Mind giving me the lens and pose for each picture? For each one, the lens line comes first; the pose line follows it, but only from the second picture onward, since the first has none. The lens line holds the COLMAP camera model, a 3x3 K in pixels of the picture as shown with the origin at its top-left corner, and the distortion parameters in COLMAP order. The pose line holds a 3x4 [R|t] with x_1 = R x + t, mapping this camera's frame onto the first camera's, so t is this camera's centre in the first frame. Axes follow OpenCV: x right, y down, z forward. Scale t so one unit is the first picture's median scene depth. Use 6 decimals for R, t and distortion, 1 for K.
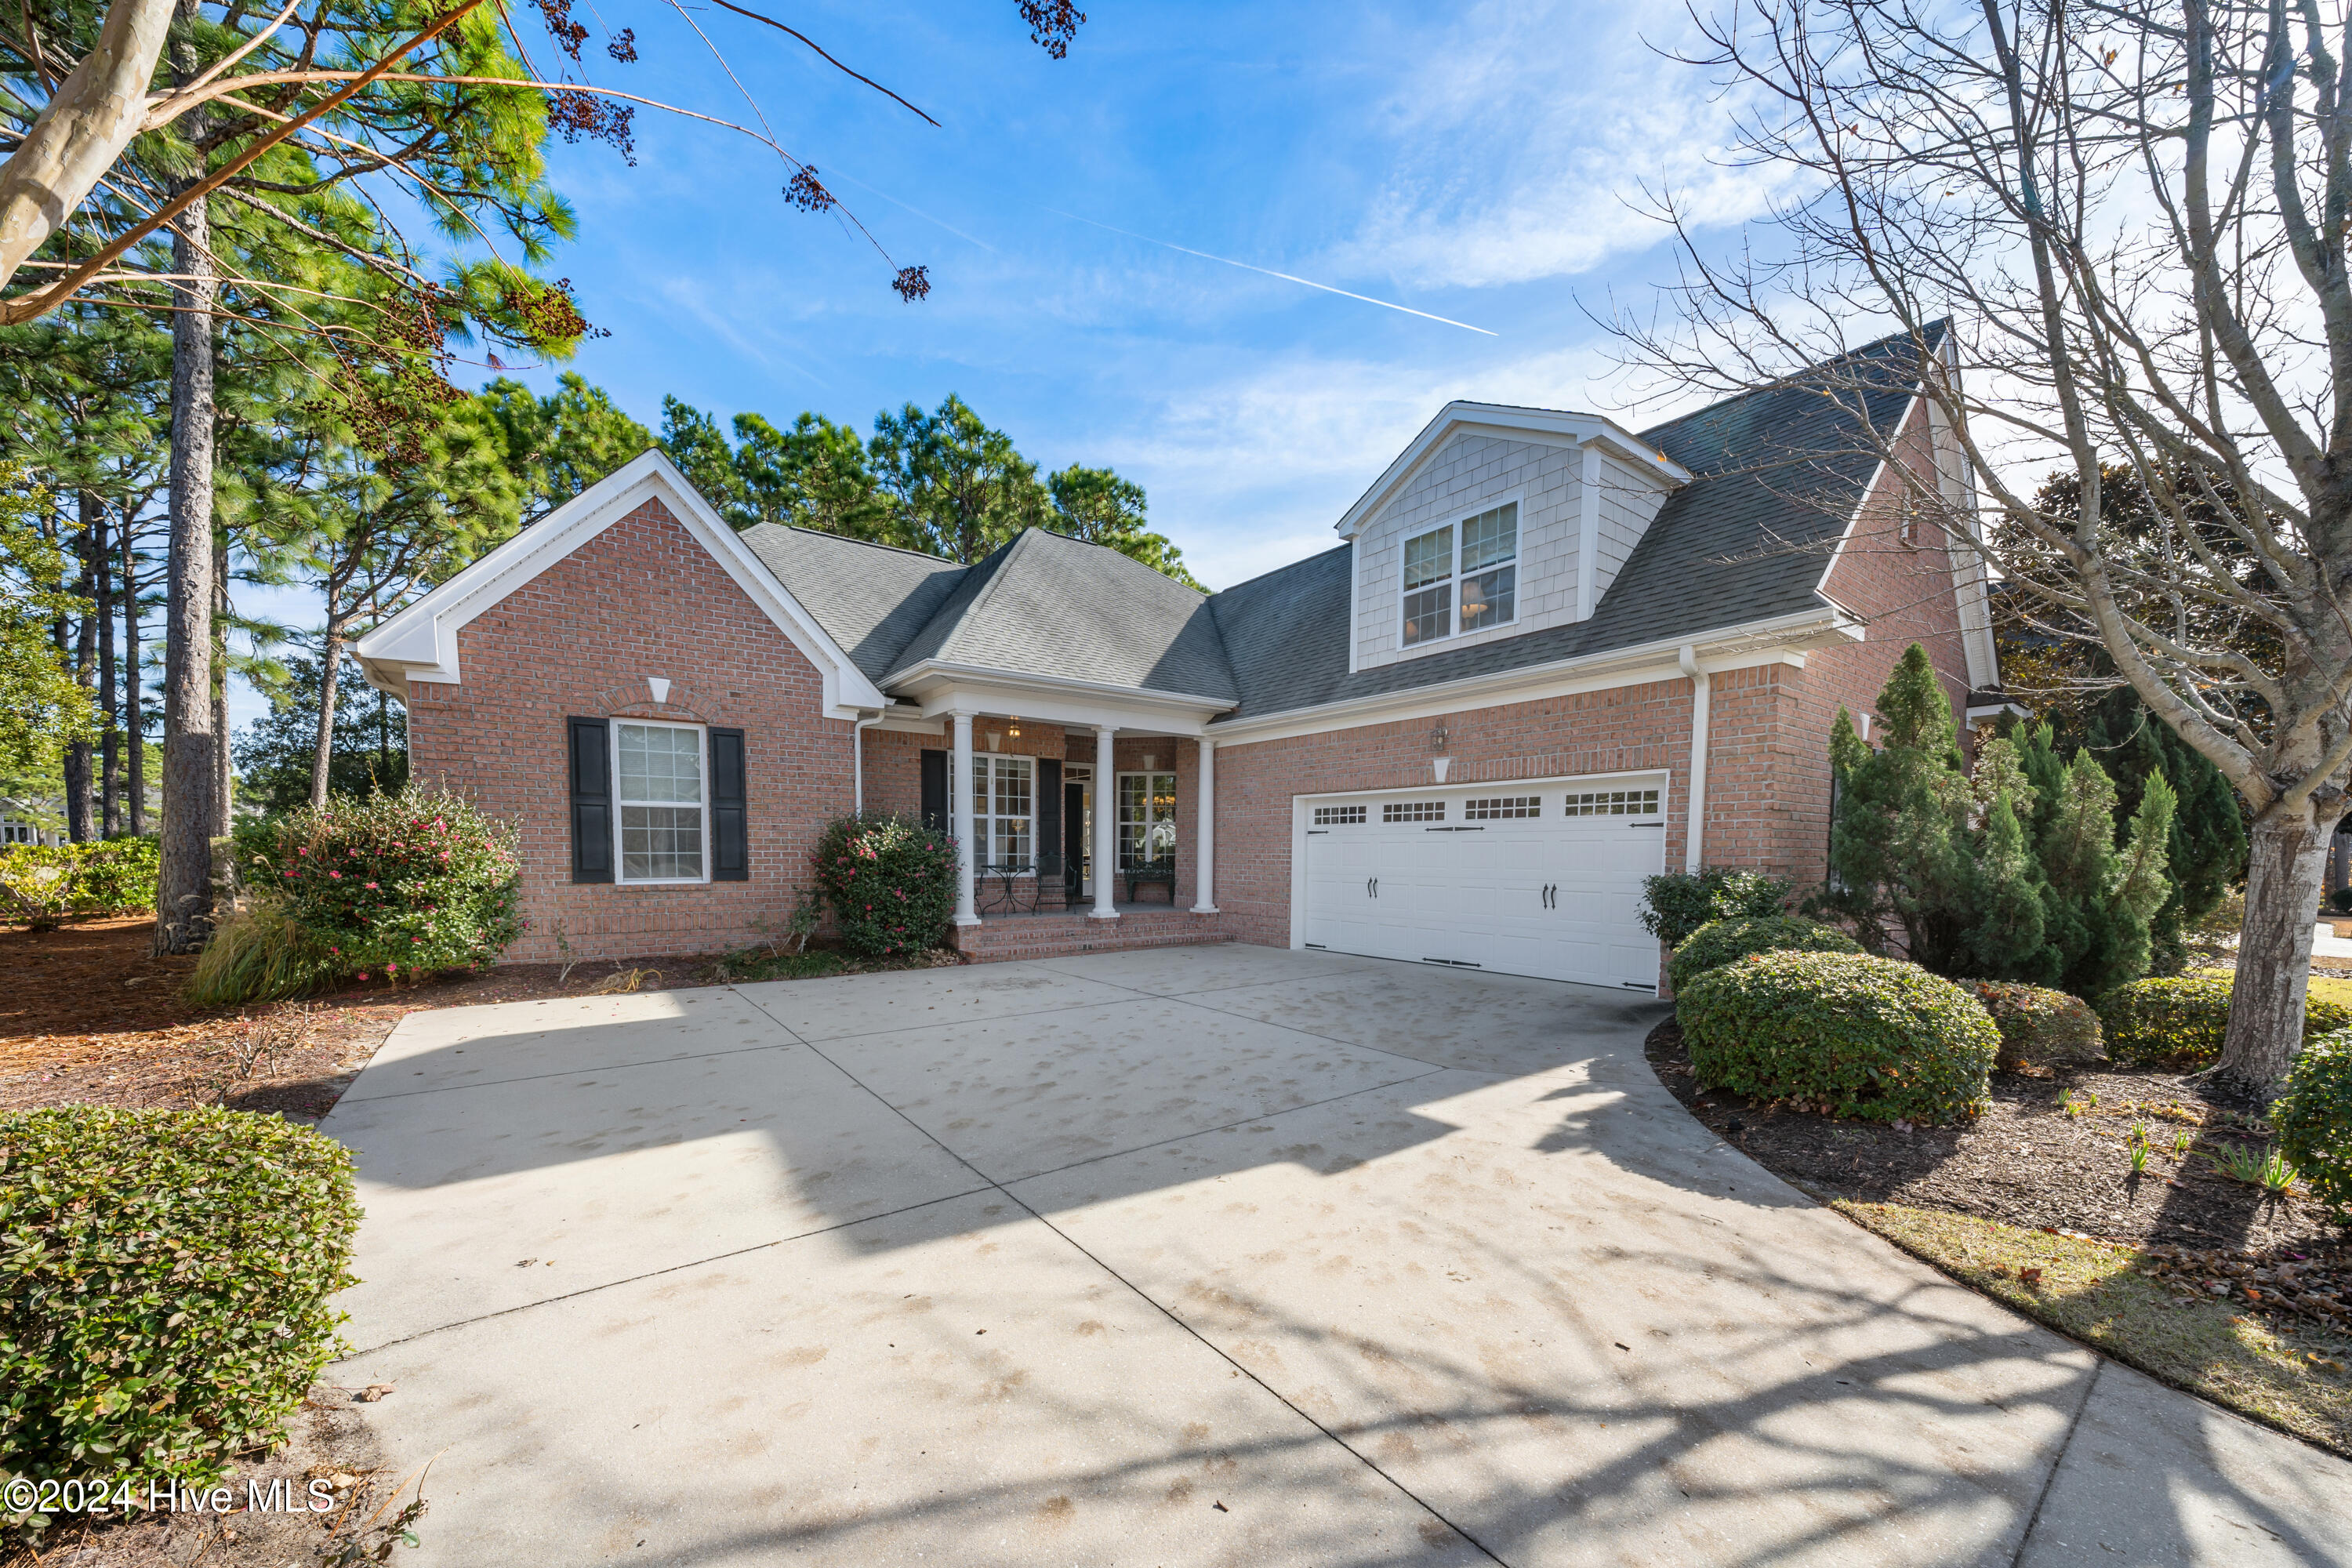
lens RADIAL K [[829.6, 0, 1176.8], [0, 829.6, 880.0], [0, 0, 1]] dist [0.000048, -0.000001]
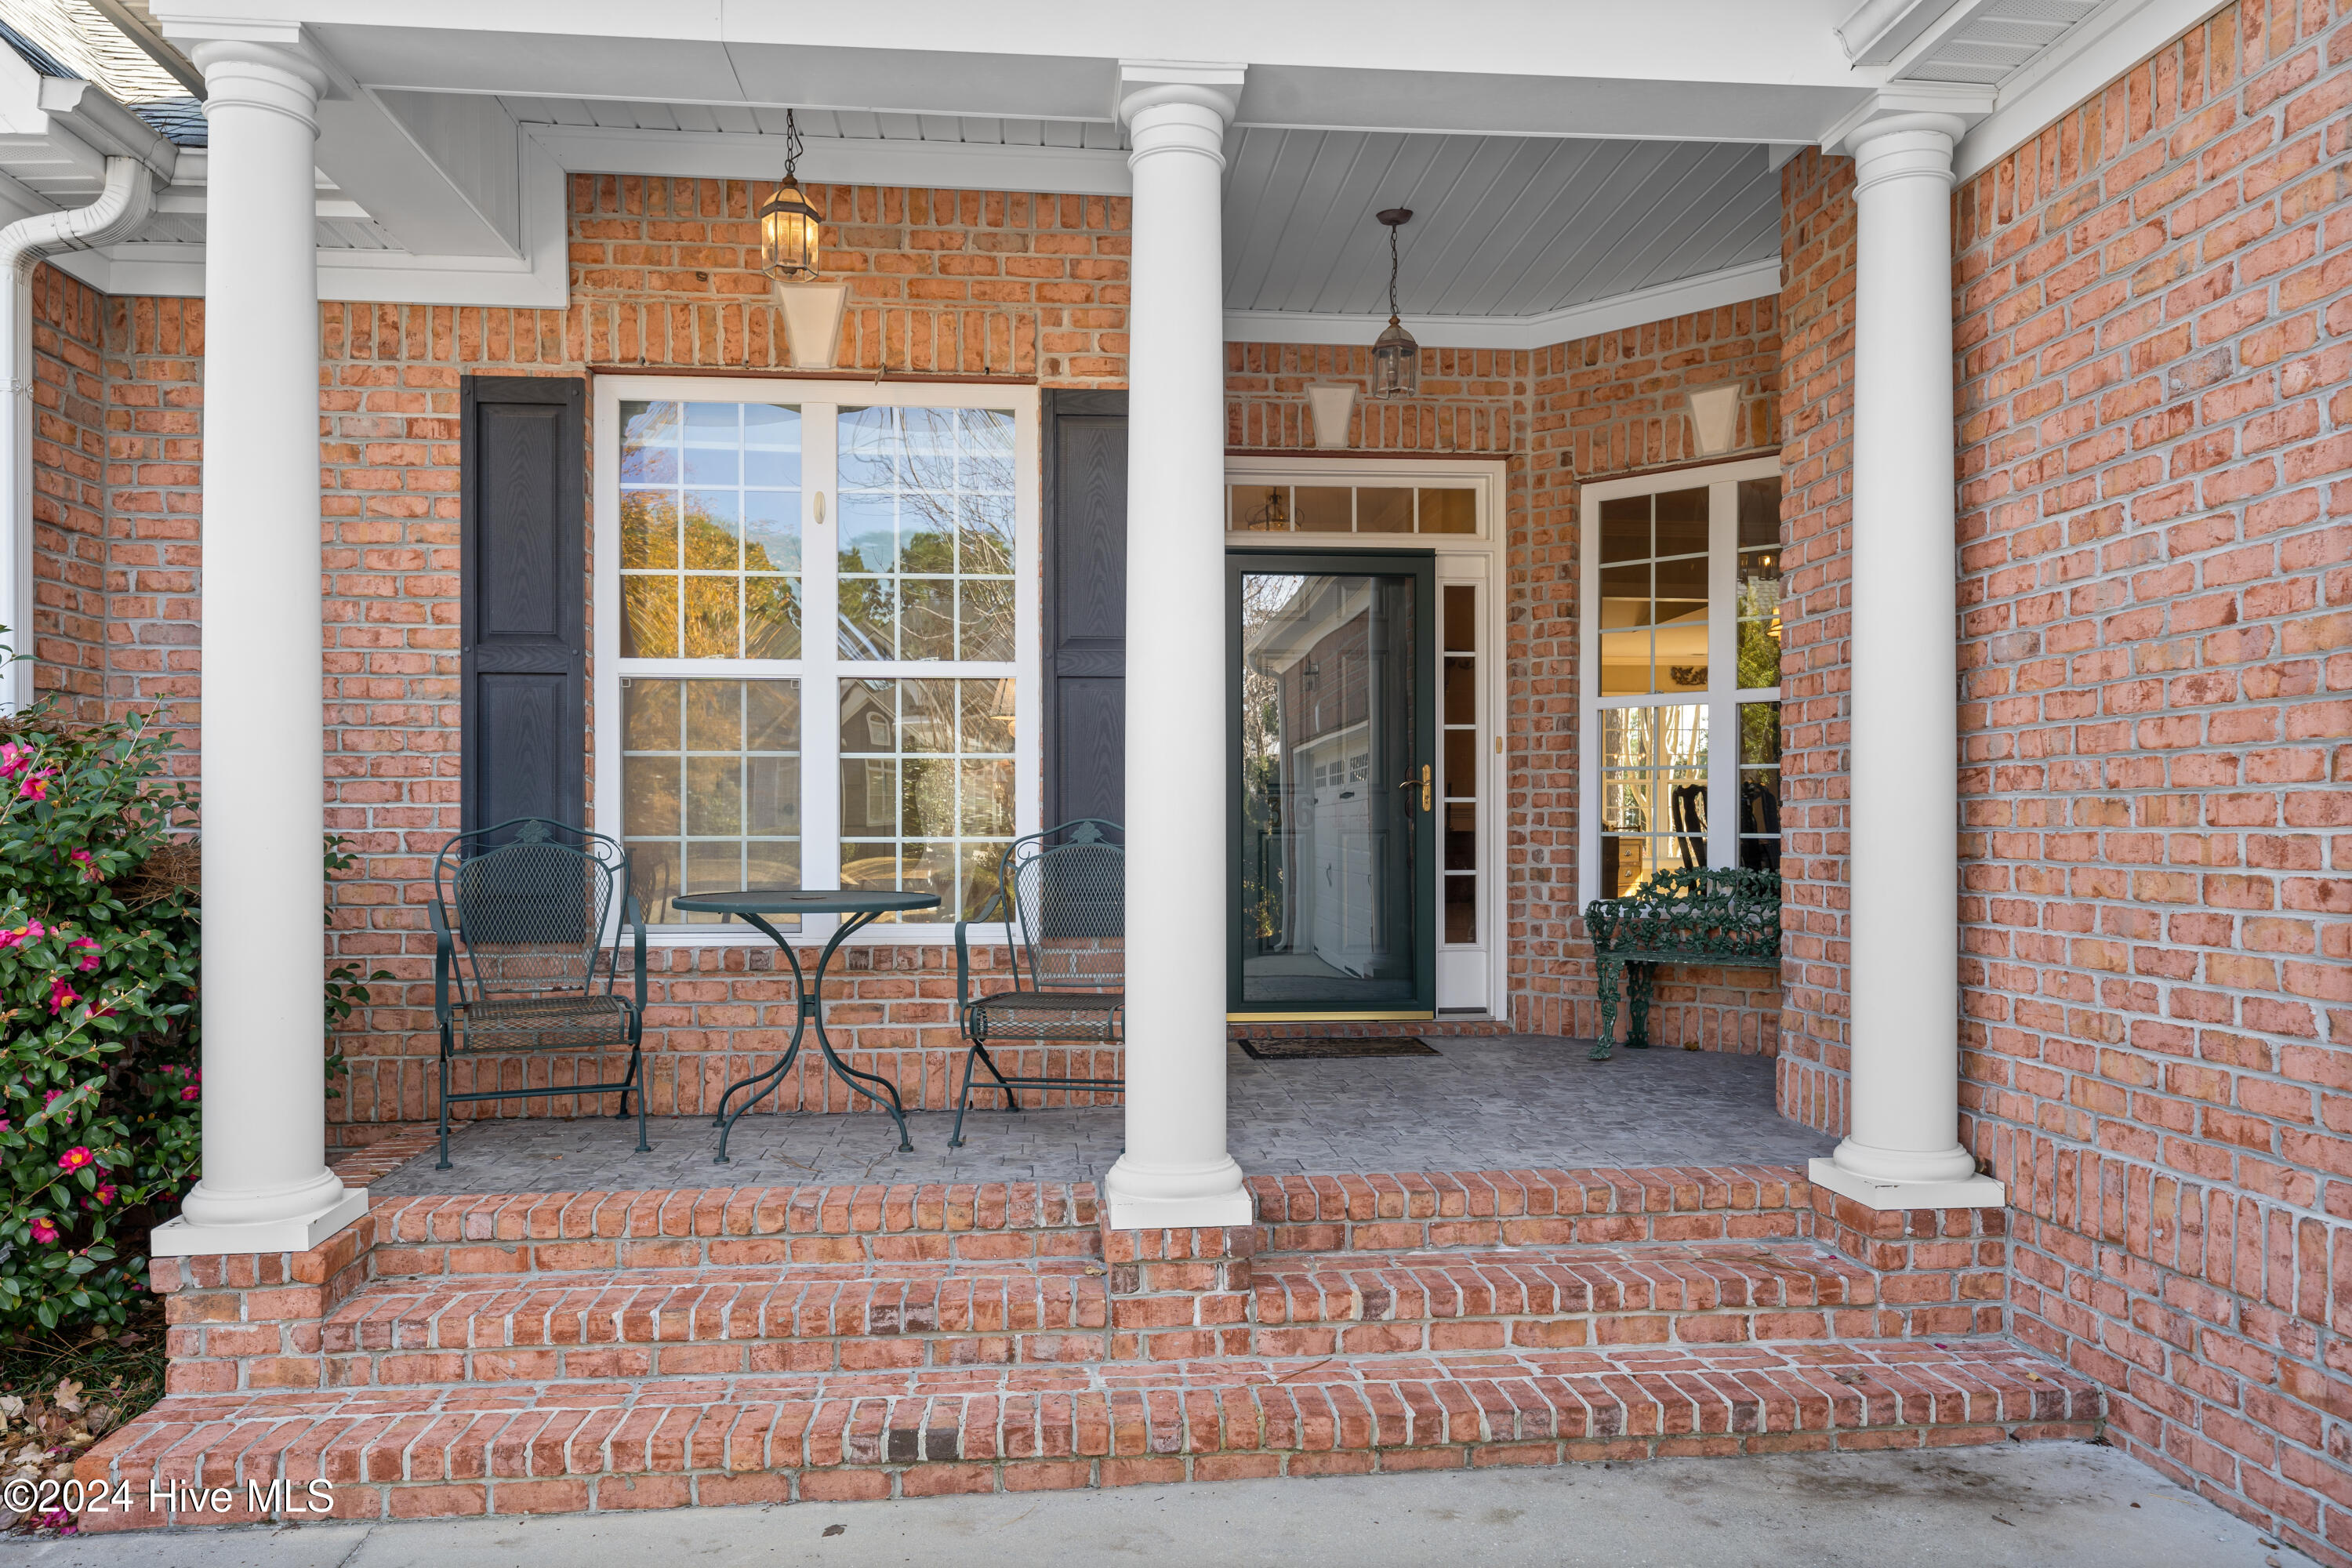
lens RADIAL K [[1570.2, 0, 1176.0], [0, 1570.2, 784.0], [0, 0, 1]] dist [0.000298, 0.000101]
pose [[0.846489, -0.010448, -0.532303, 0.083359], [-0.015237, 0.998922, -0.043837, -0.028307], [0.532187, 0.045219, 0.845418, 0.711026]]
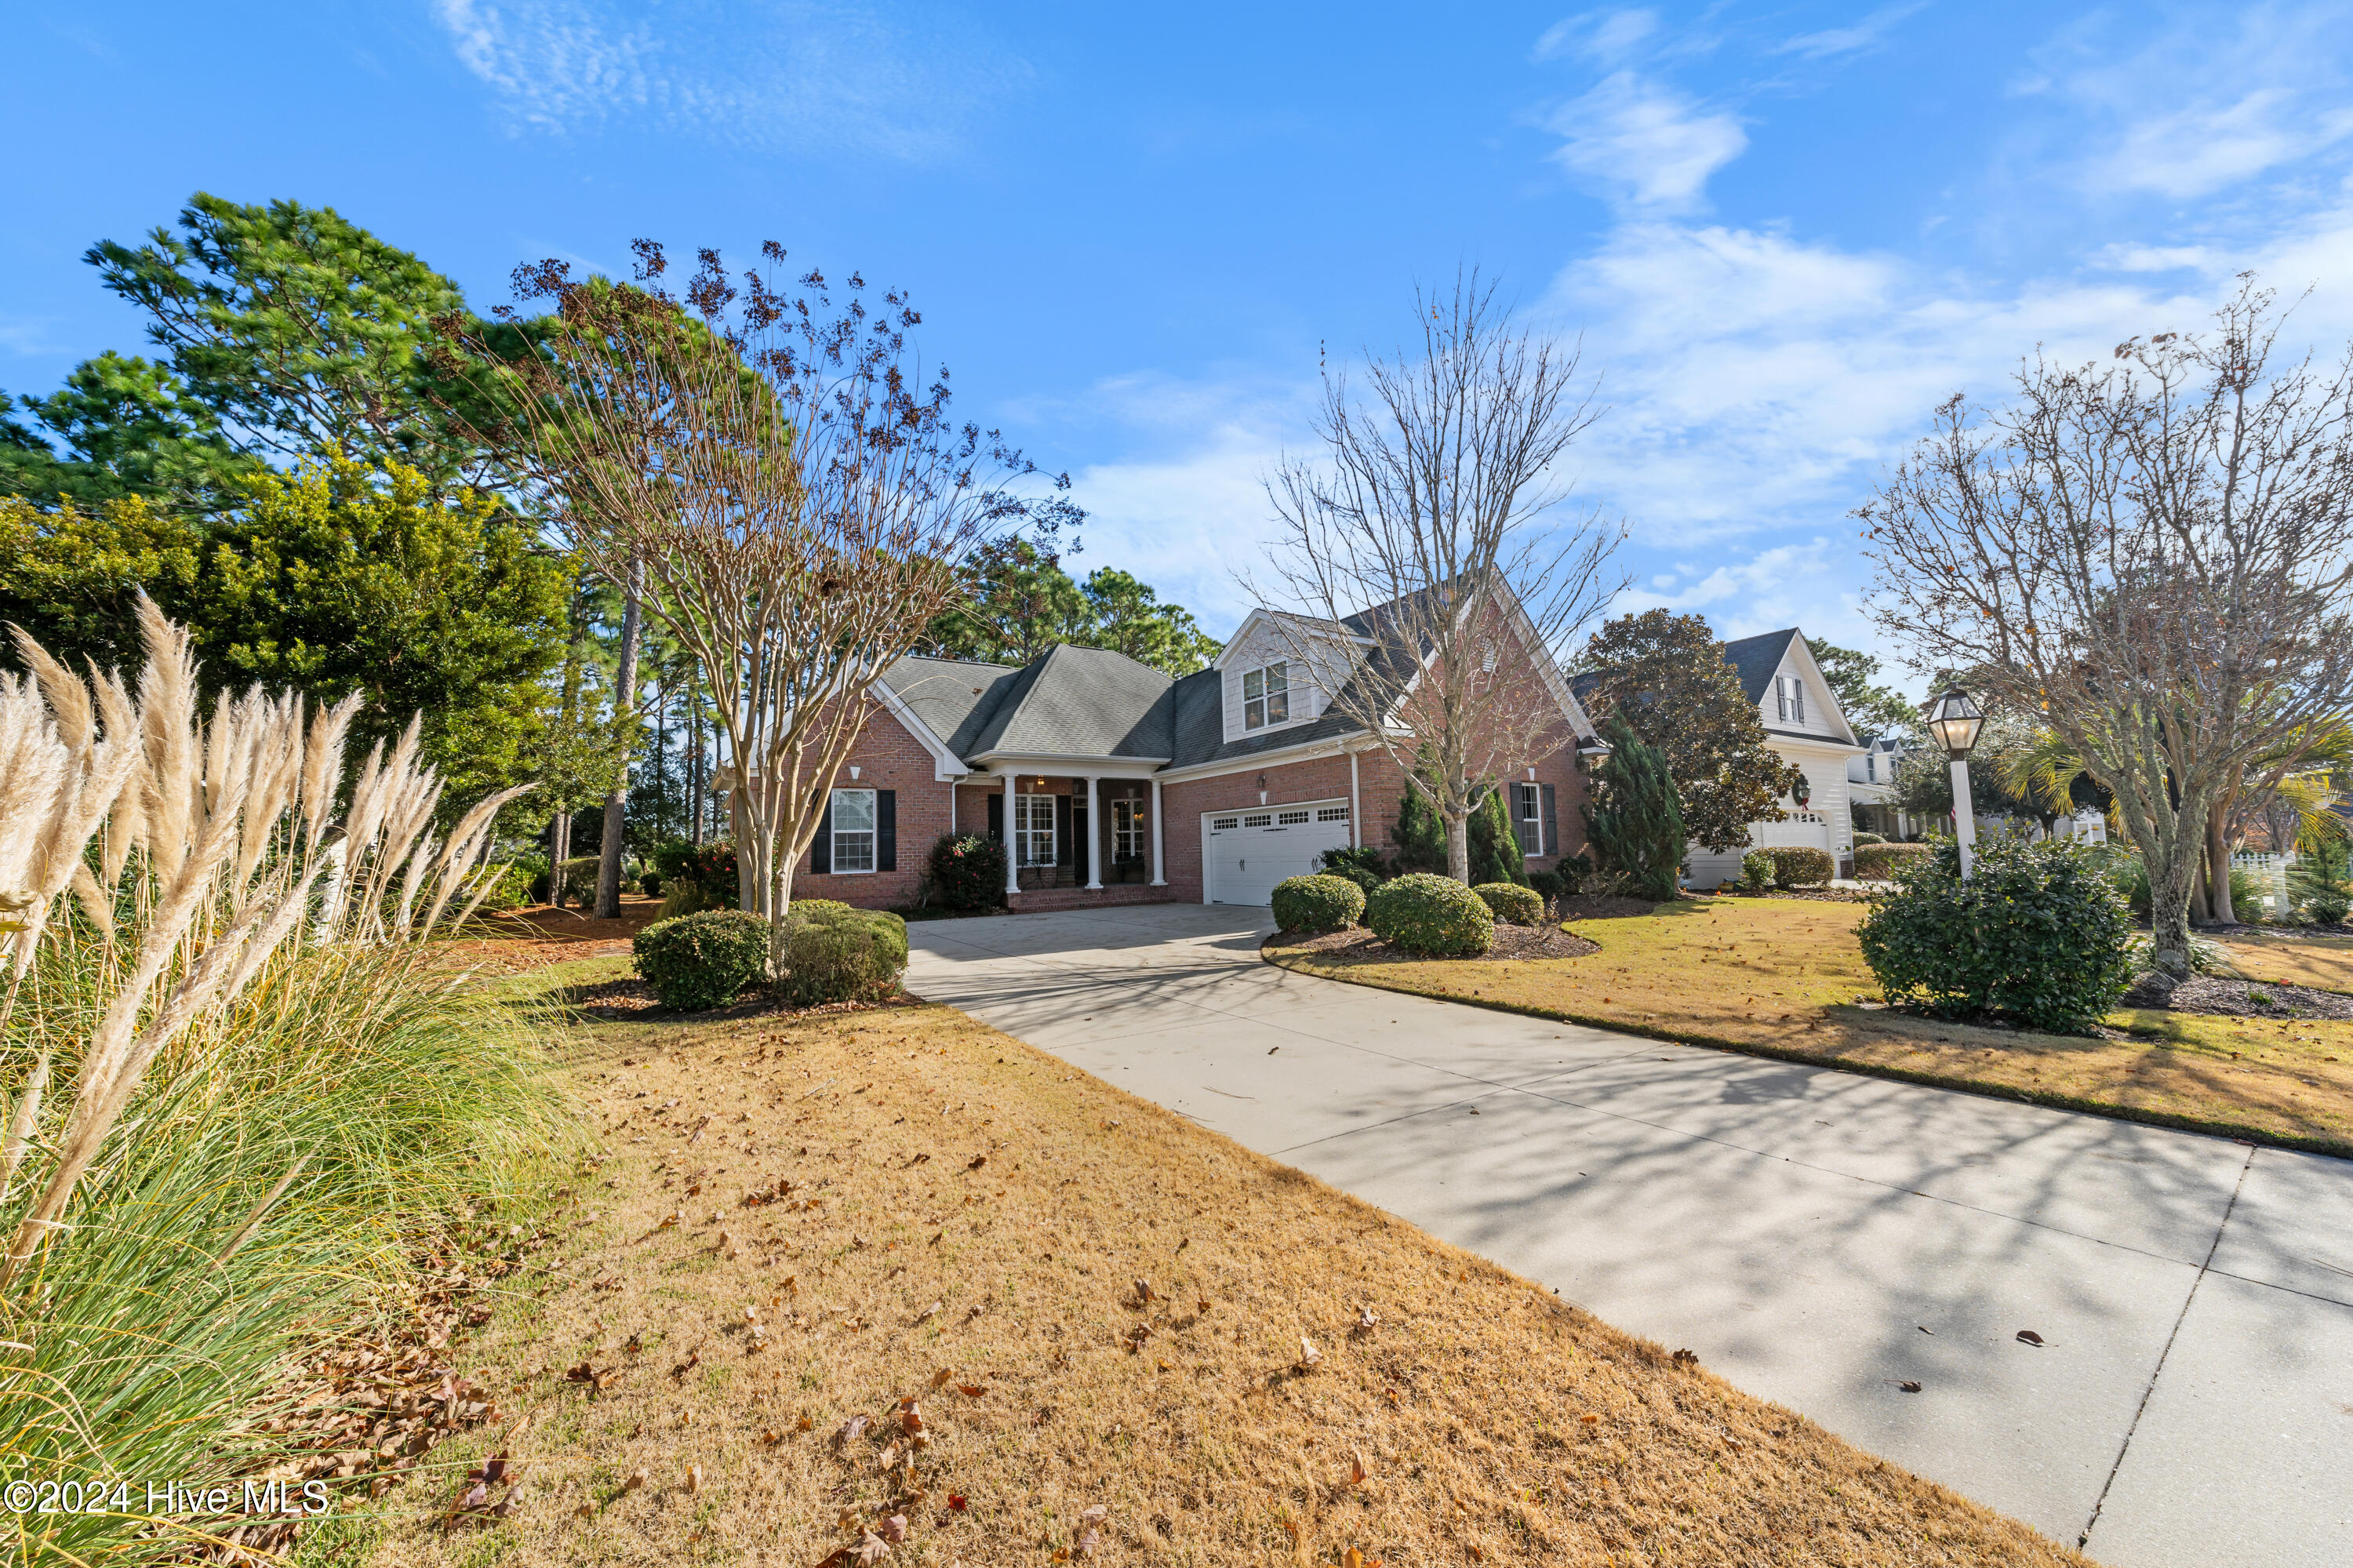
lens RADIAL K [[802.9, 0, 1176.5], [0, 802.9, 784.0], [0, 0, 1]] dist [-0.000110, -0.000002]
pose [[0.995611, -0.039504, -0.084838, 0.226286], [0.028941, 0.992070, -0.122309, 0.038682], [0.088997, 0.119316, 0.988860, -0.627364]]
